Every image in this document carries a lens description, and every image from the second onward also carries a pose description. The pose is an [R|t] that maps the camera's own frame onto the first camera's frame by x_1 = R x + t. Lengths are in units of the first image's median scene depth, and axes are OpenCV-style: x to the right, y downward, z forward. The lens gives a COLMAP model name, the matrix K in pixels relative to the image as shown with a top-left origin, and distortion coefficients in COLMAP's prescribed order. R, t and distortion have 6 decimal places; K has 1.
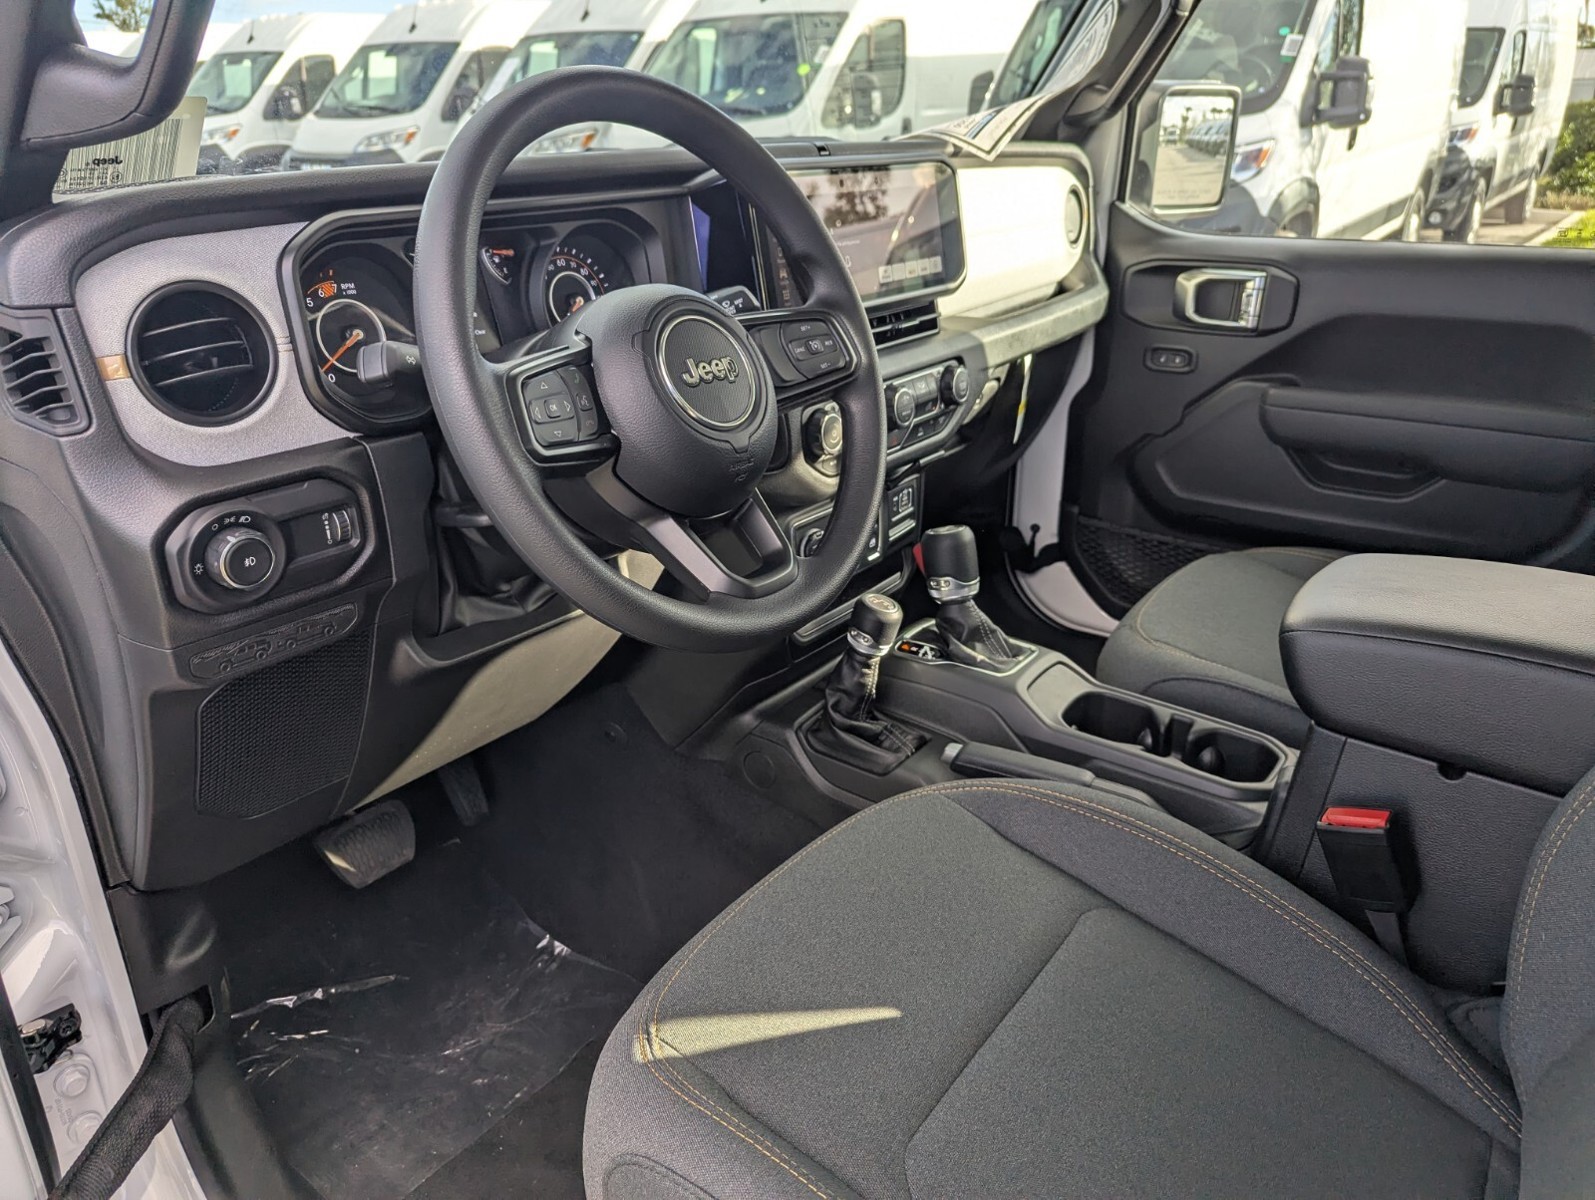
lens RADIAL K [[1142.4, 0, 793.5], [0, 1142.4, 573.6], [0, 0, 1]] dist [0.003662, -0.006543]
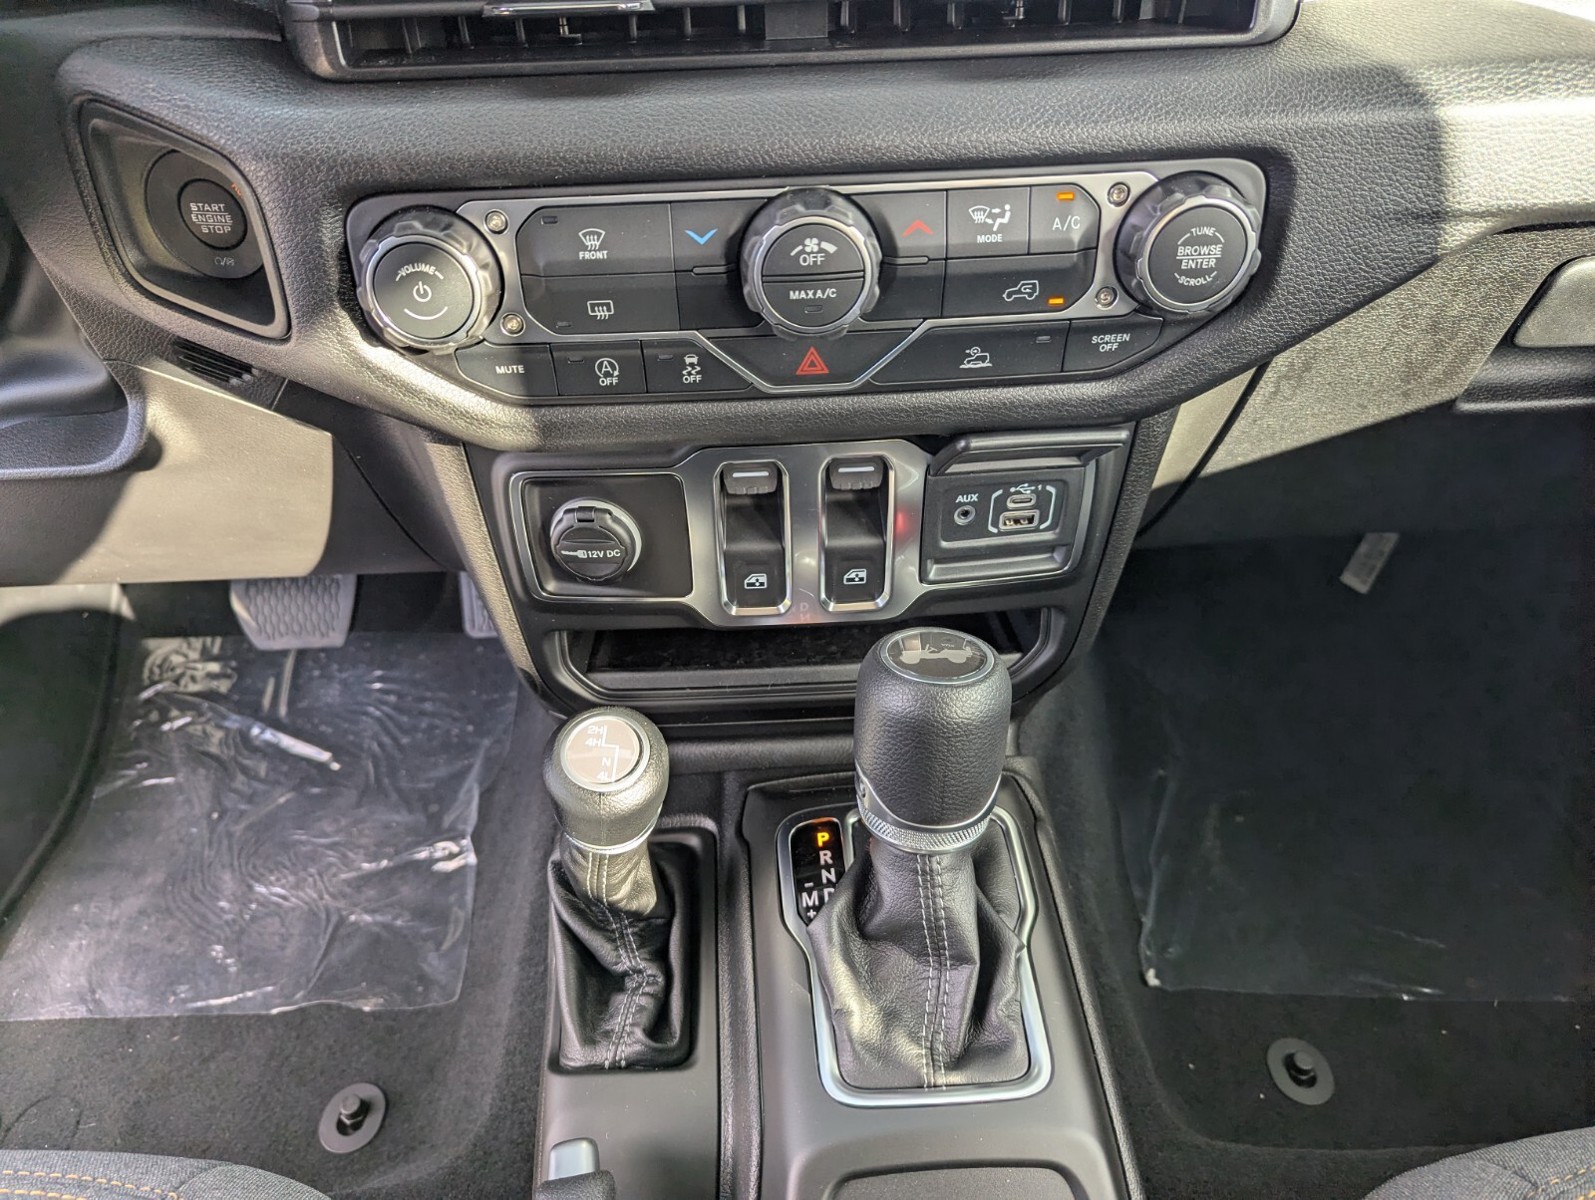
lens RADIAL K [[1142.4, 0, 793.5], [0, 1142.4, 573.6], [0, 0, 1]] dist [0.003662, -0.006543]
pose [[0.637960, 0.479970, -0.602193, 0.295104], [-0.266695, 0.871312, 0.411933, -0.186142], [0.722414, -0.102195, 0.683867, 0.716074]]
